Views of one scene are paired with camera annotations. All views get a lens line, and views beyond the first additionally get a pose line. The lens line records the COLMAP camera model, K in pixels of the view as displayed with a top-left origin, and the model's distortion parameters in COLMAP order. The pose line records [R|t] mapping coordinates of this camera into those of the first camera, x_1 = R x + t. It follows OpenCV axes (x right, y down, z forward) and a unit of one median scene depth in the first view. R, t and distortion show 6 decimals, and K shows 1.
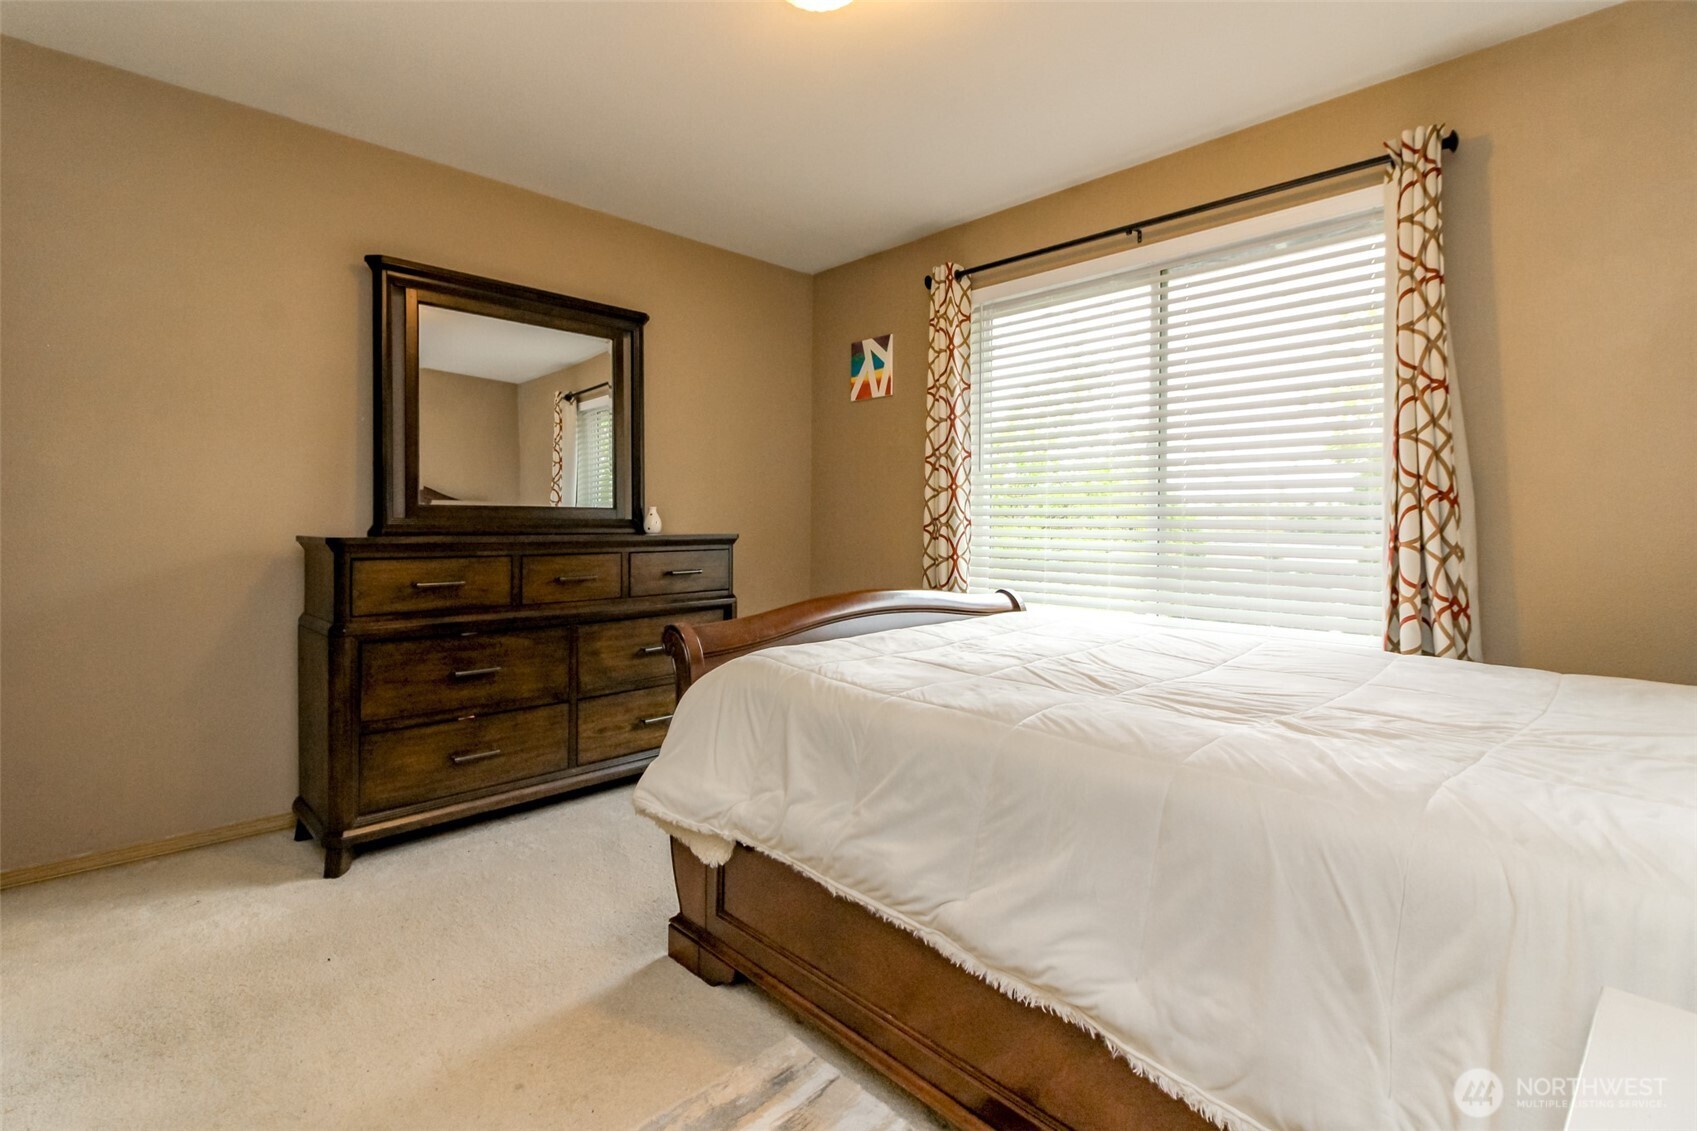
lens RADIAL K [[782.6, 0, 849.3], [0, 782.6, 547.8], [0, 0, 1]] dist [0.001905, -0.010086]
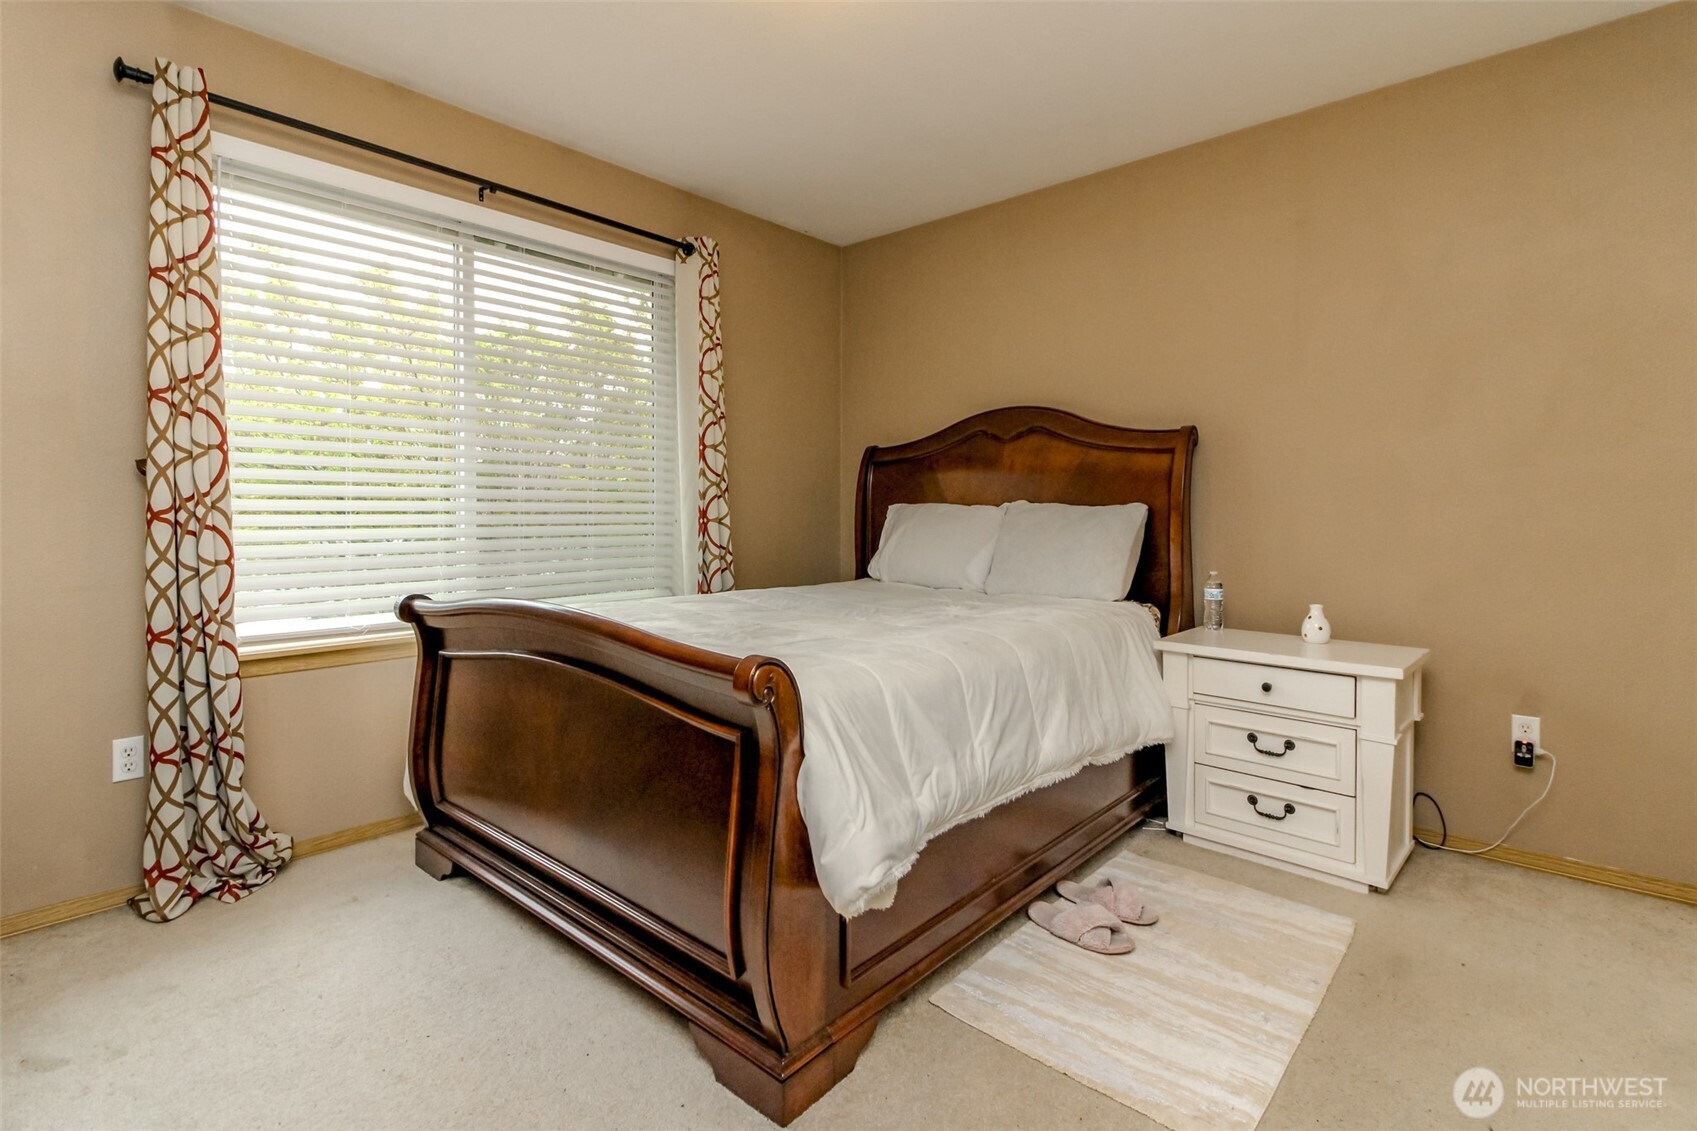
lens RADIAL K [[782.6, 0, 849.3], [0, 782.6, 547.8], [0, 0, 1]] dist [0.001905, -0.010086]
pose [[-0.067086, -0.055356, 0.996210, -0.796651], [0.023663, 0.998091, 0.057054, -0.032570], [-0.997467, 0.027401, -0.065648, 0.849163]]
